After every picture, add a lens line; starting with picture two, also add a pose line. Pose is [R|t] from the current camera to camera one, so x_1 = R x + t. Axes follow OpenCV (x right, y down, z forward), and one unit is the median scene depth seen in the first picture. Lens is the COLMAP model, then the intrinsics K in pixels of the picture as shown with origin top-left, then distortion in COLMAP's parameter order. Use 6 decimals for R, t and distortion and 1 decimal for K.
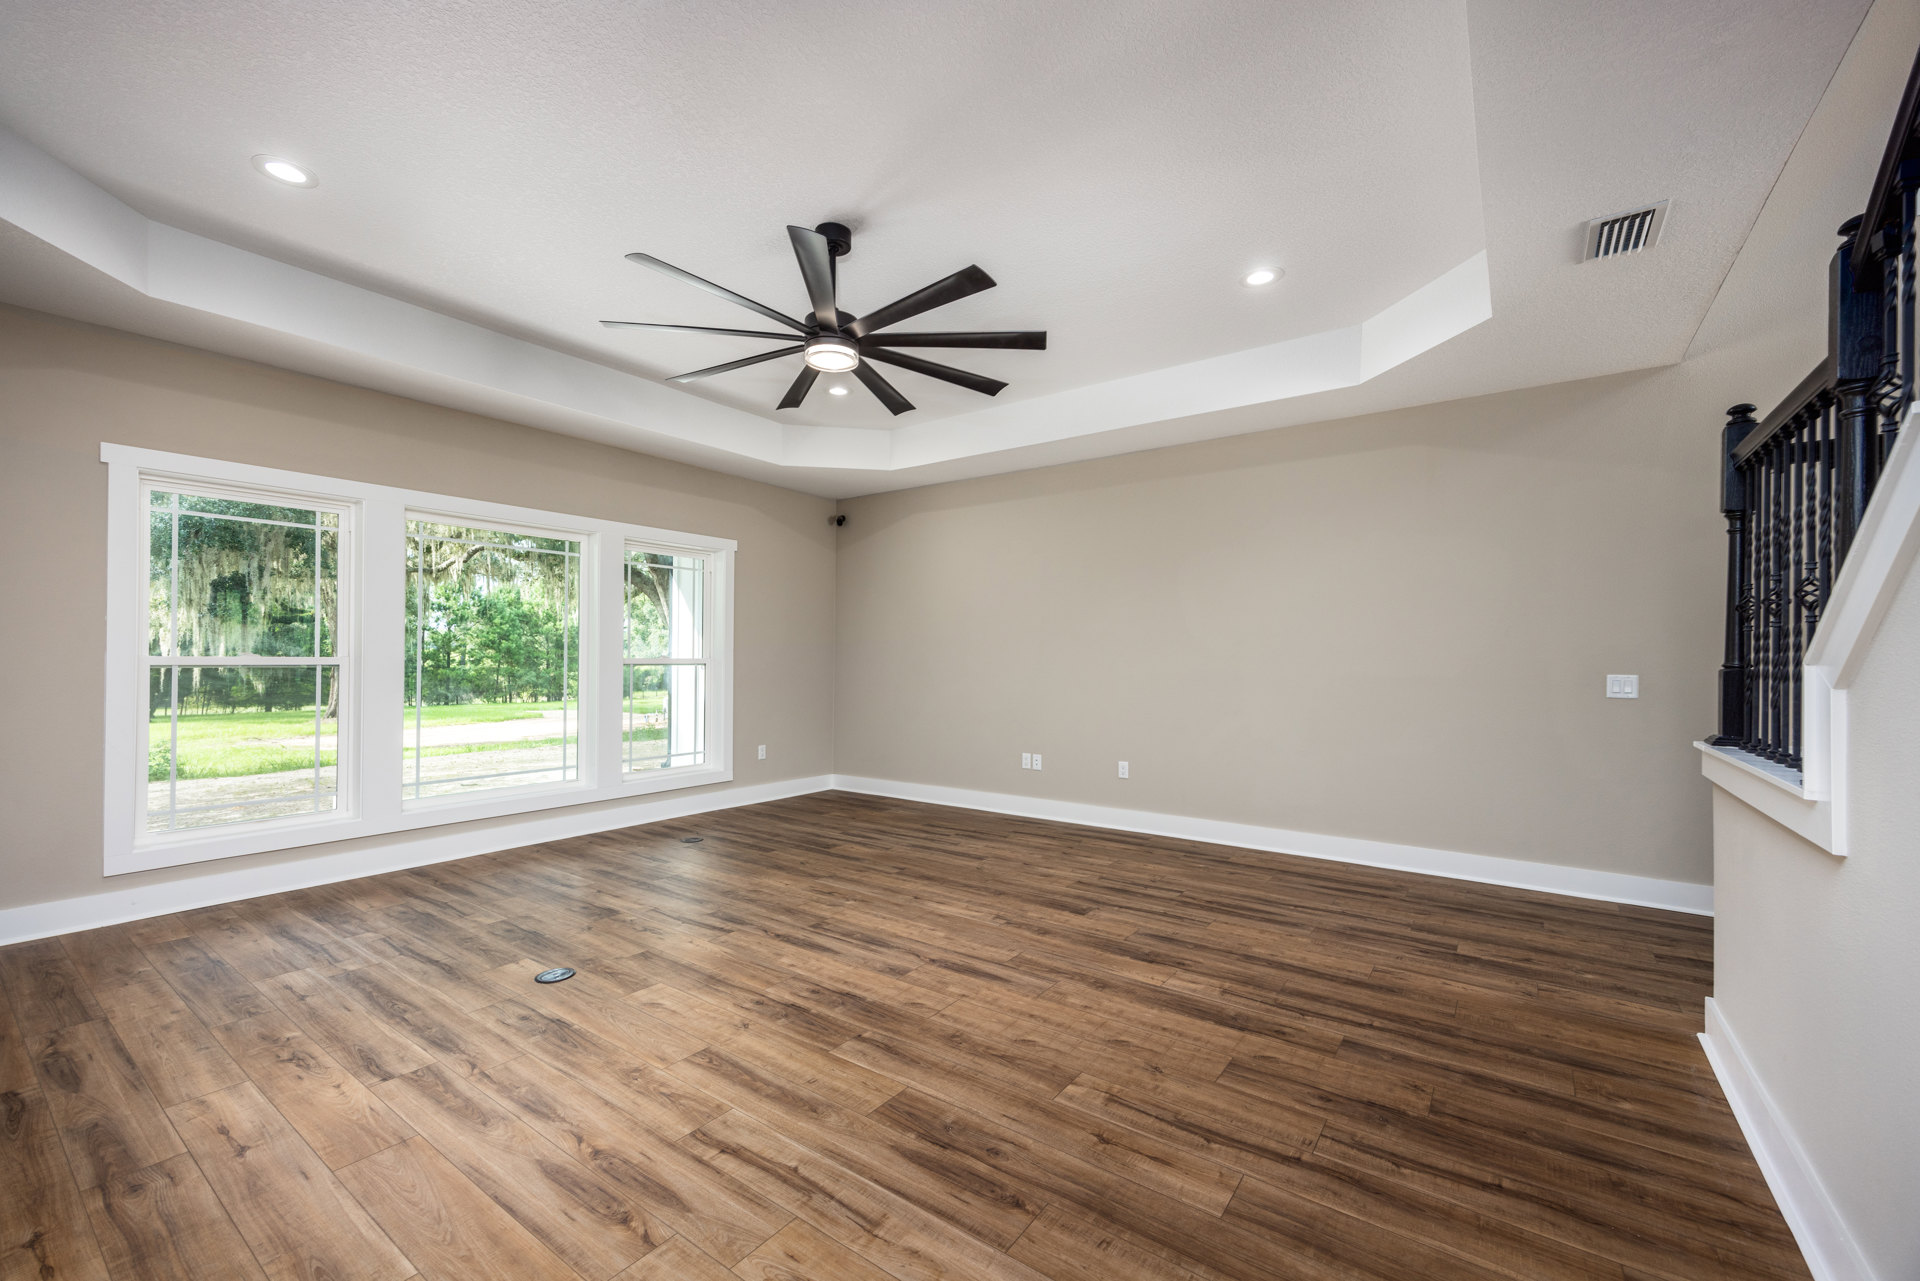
lens RADIAL K [[779.8, 0, 951.5], [0, 779.8, 648.3], [0, 0, 1]] dist [0.012666, 0.000167]
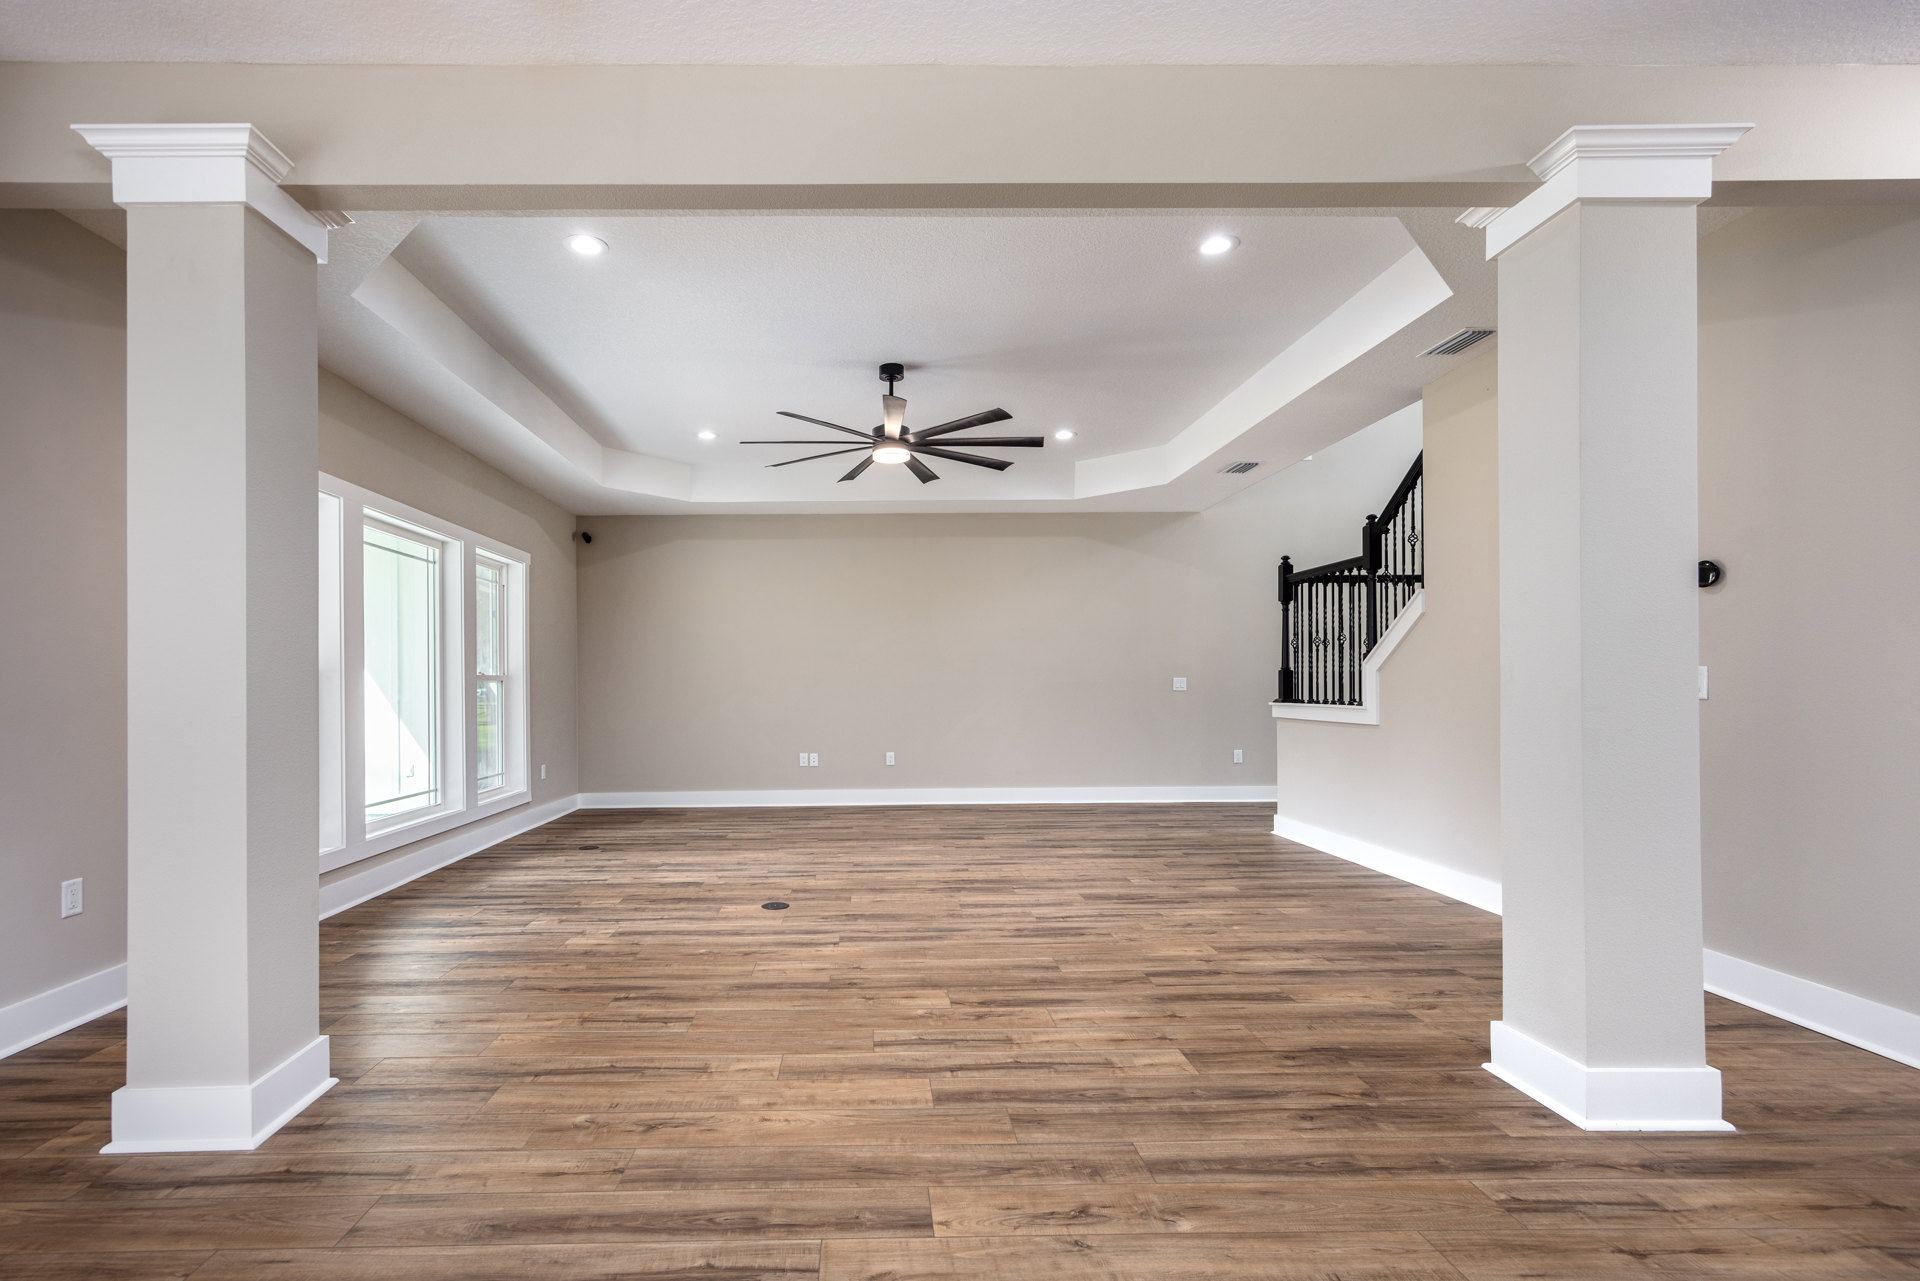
lens RADIAL K [[877.8, 0, 880.5], [0, 877.8, 679.3], [0, 0, 1]] dist [0.003229, 0.000593]
pose [[0.796901, -0.007502, 0.604064, -1.276124], [0.005121, 0.999971, 0.005663, 0.029858], [-0.604089, -0.001419, 0.796916, -0.286976]]
